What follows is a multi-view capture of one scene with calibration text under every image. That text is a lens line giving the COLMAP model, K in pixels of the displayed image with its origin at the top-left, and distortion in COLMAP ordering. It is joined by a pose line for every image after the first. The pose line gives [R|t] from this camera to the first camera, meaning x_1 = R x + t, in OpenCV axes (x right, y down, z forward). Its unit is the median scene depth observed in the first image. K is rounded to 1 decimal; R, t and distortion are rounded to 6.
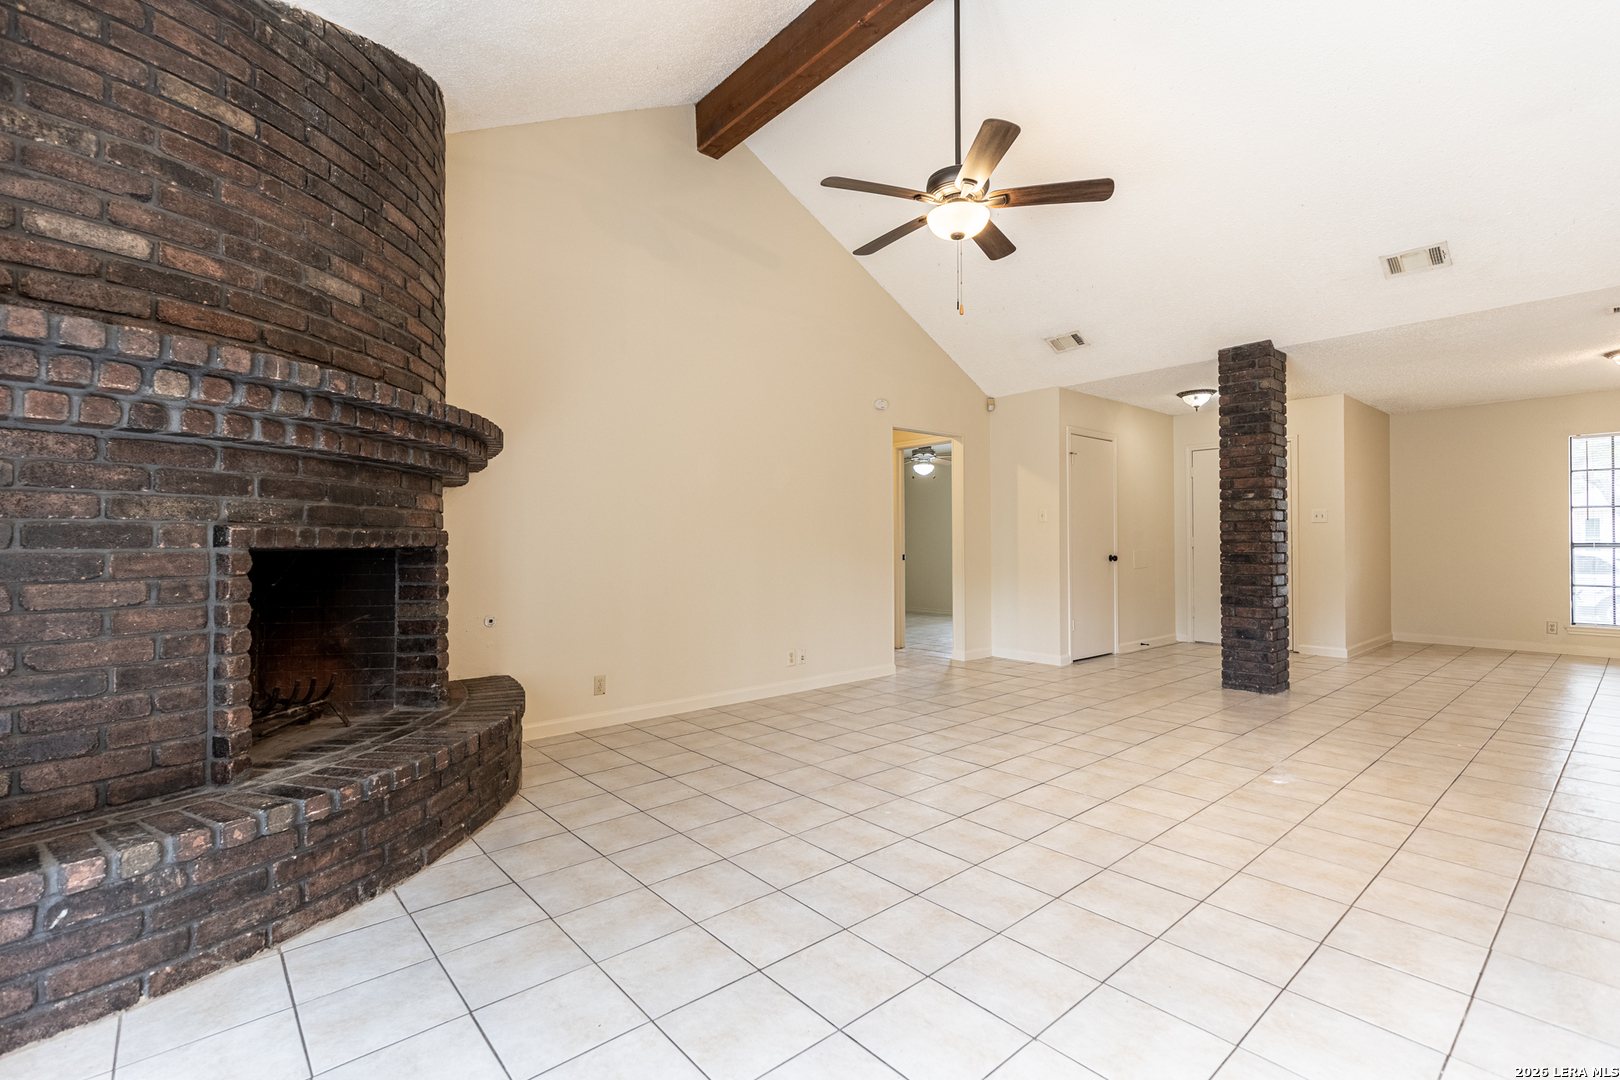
lens RADIAL K [[725.5, 0, 817.0], [0, 725.5, 536.5], [0, 0, 1]] dist [0.005570, -0.001387]
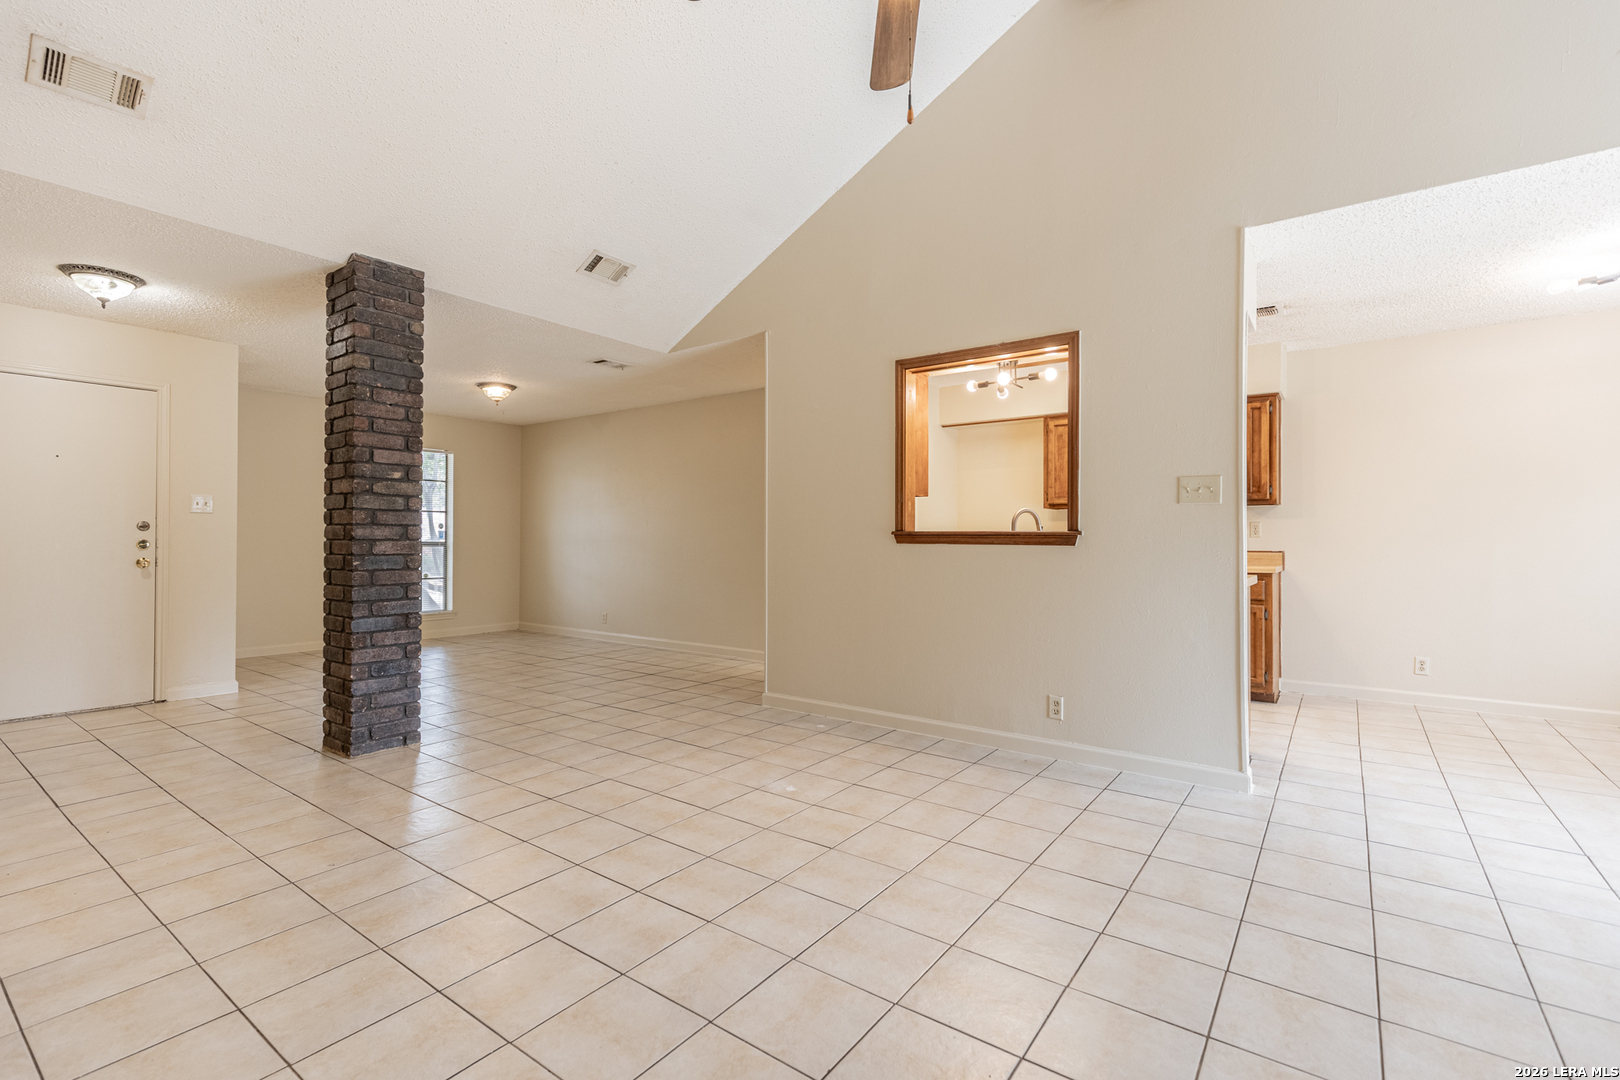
lens RADIAL K [[725.5, 0, 815.1], [0, 725.5, 537.3], [0, 0, 1]] dist [0.005570, -0.001387]
pose [[-0.219533, 0.007866, 0.975573, -0.395596], [-0.011003, 0.999884, -0.010538, 0.016641], [-0.975543, -0.013047, -0.219421, 1.480446]]
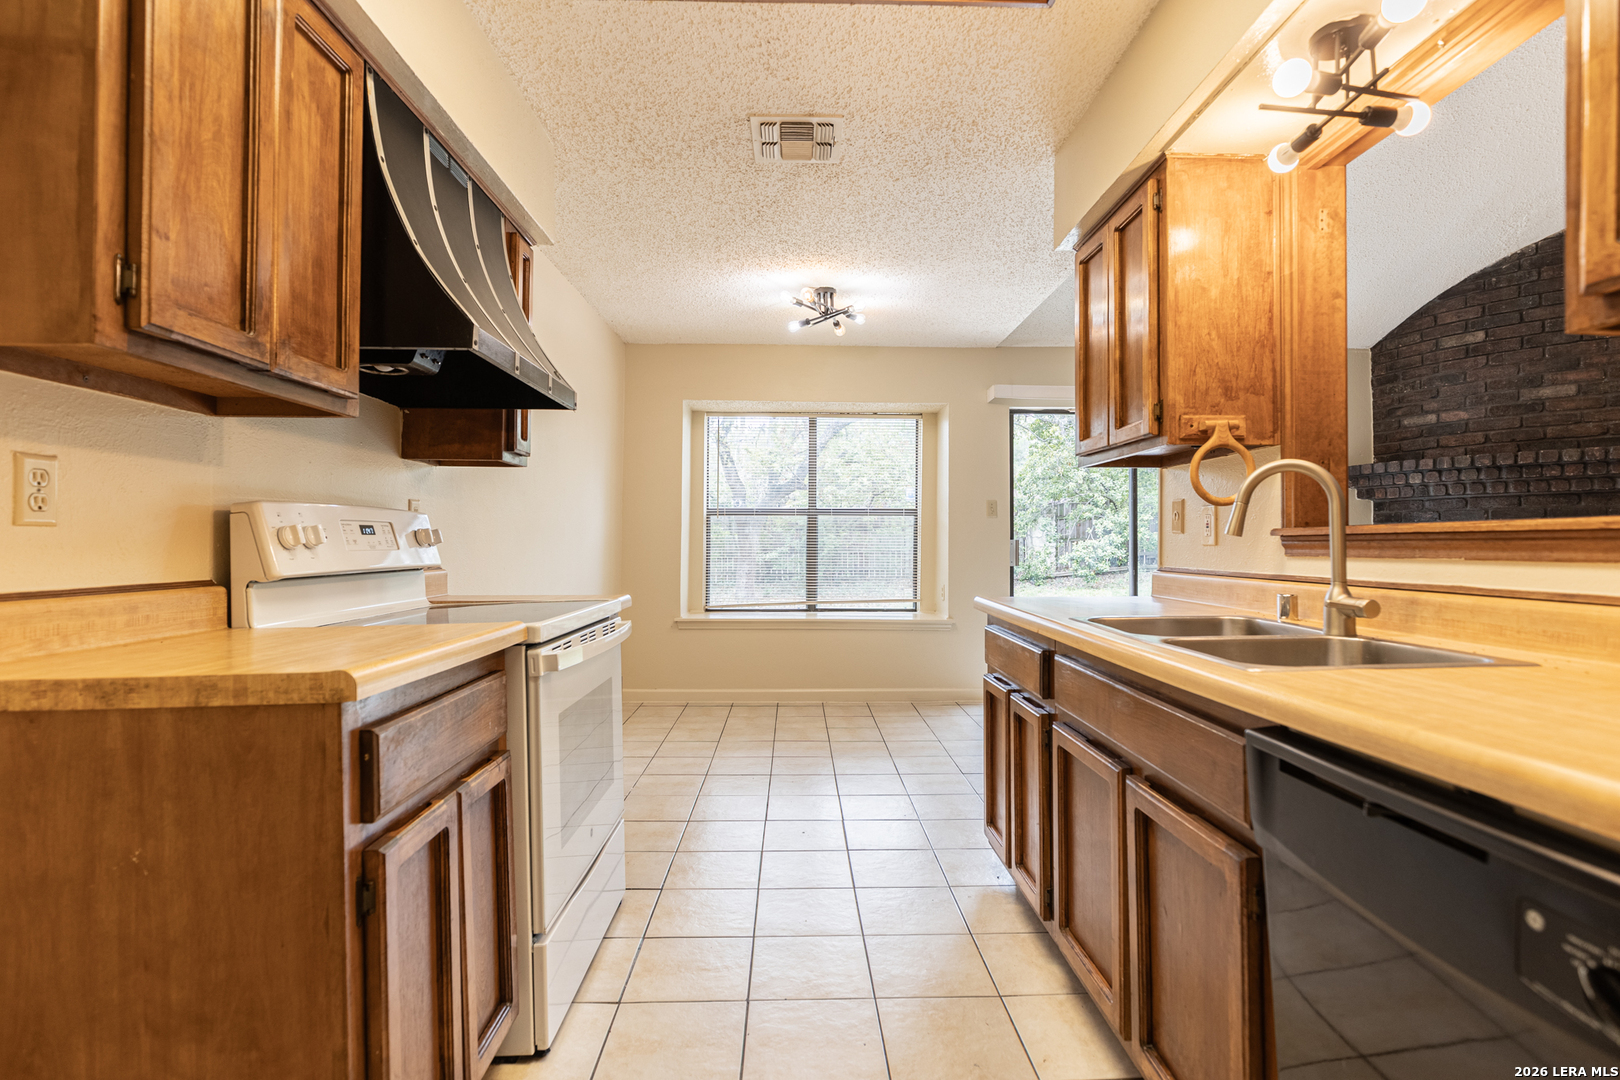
lens RADIAL K [[785.7, 0, 819.7], [0, 785.7, 532.6], [0, 0, 1]] dist [-0.001044, -0.000382]
pose [[-0.633062, -0.006828, -0.774071, 1.743495], [0.008173, 0.999846, -0.015504, -0.002667], [0.774058, -0.016142, -0.632909, 0.805553]]
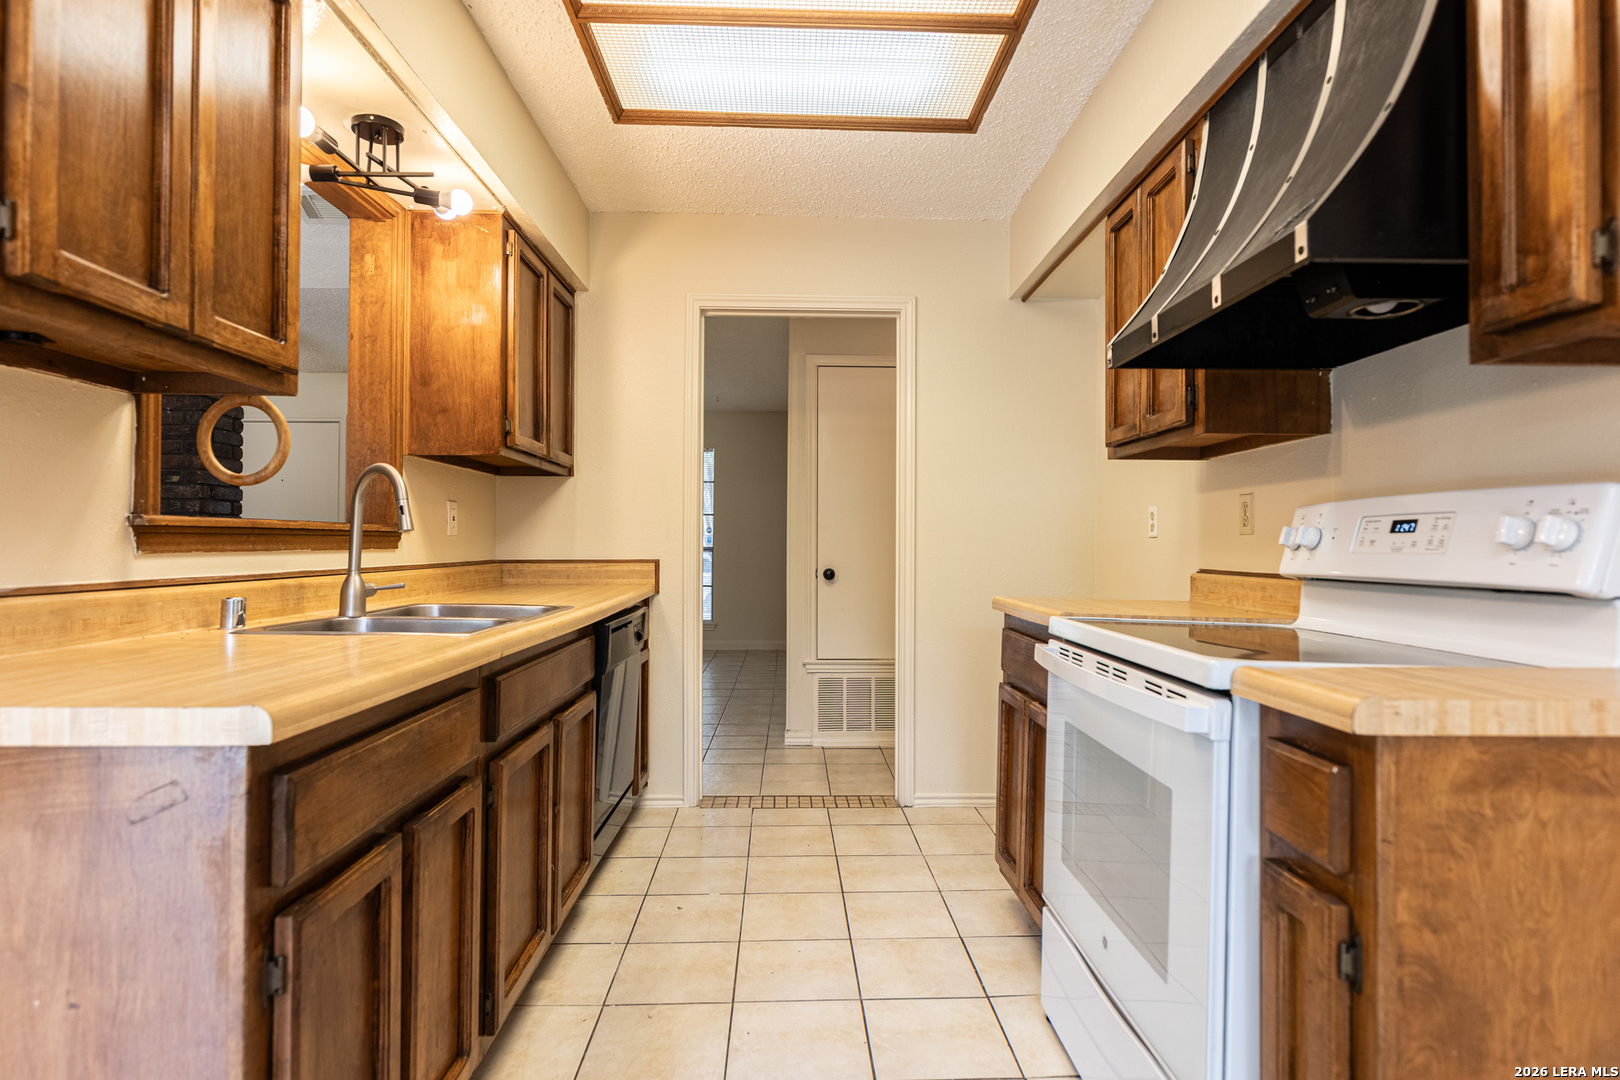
lens RADIAL K [[835.9, 0, 816.8], [0, 835.9, 535.5], [0, 0, 1]] dist [-0.003155, 0.001290]
pose [[0.633027, 0.016473, 0.773954, 0.696167], [-0.015151, 0.999846, -0.008888, -0.002302], [-0.773981, -0.006100, 0.633179, -0.072709]]
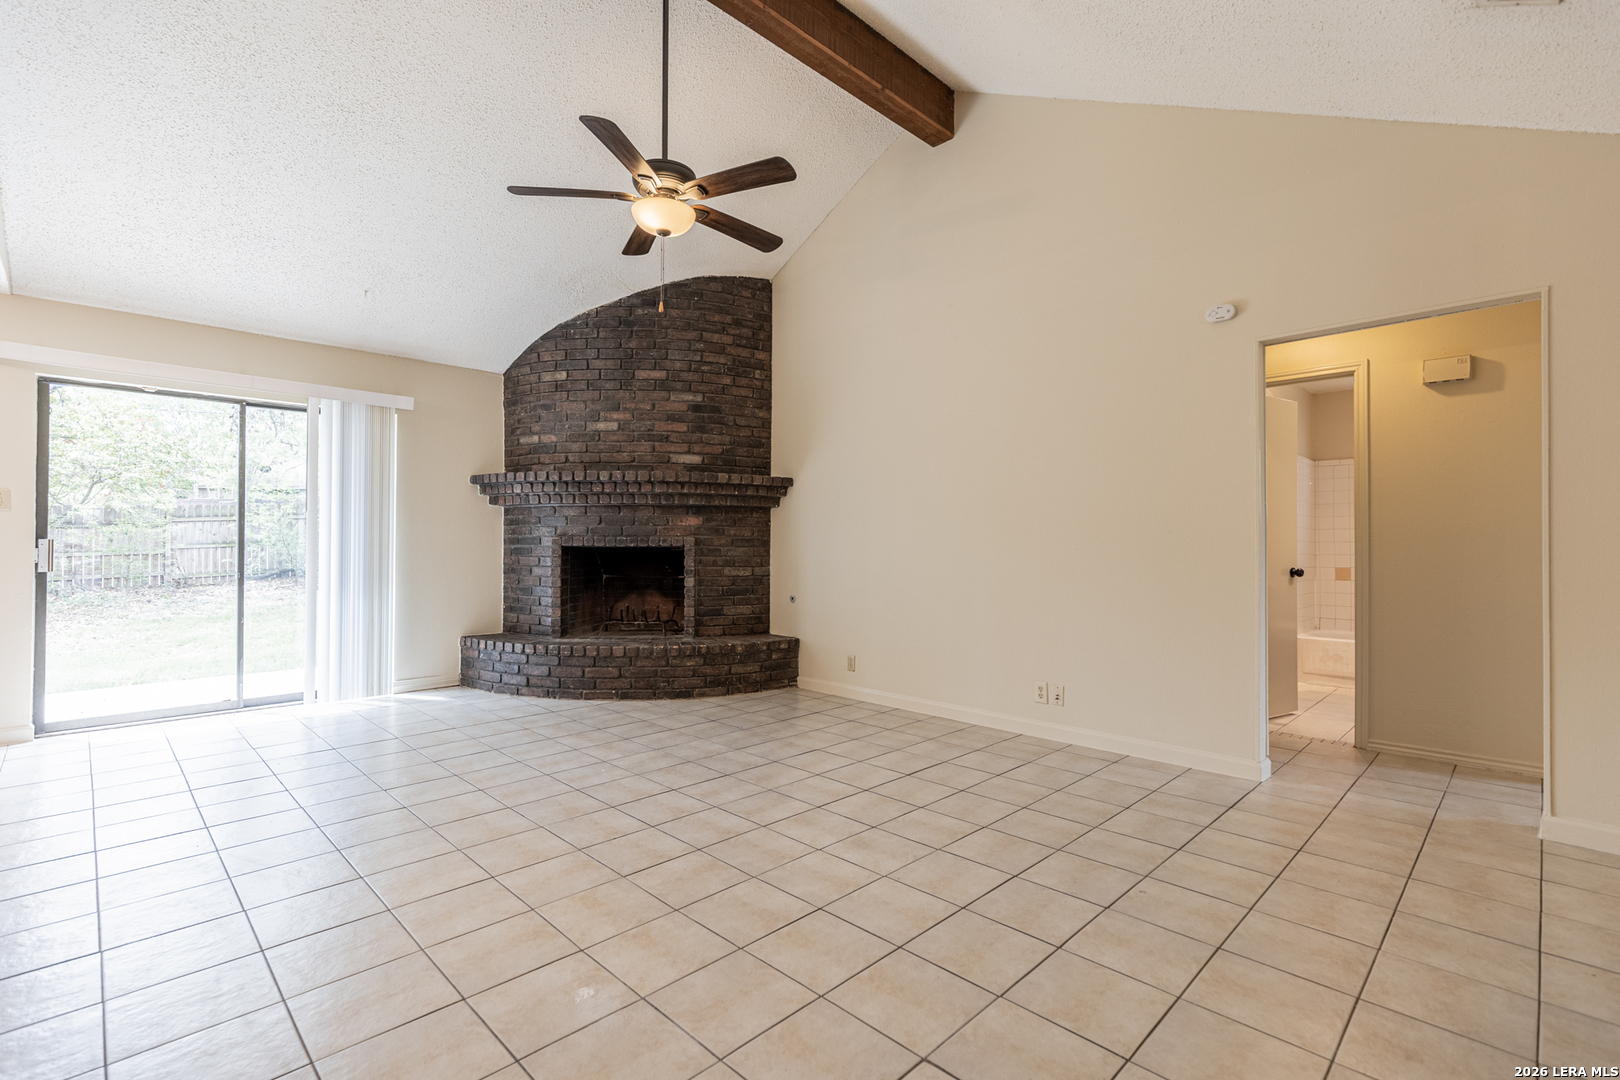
lens RADIAL K [[725.5, 0, 814.5], [0, 725.5, 536.8], [0, 0, 1]] dist [0.005570, -0.001387]
pose [[0.072932, -0.003852, -0.997330, 1.484620], [0.006396, 0.999974, -0.003394, -0.001323], [0.997316, -0.006131, 0.072954, 1.414260]]
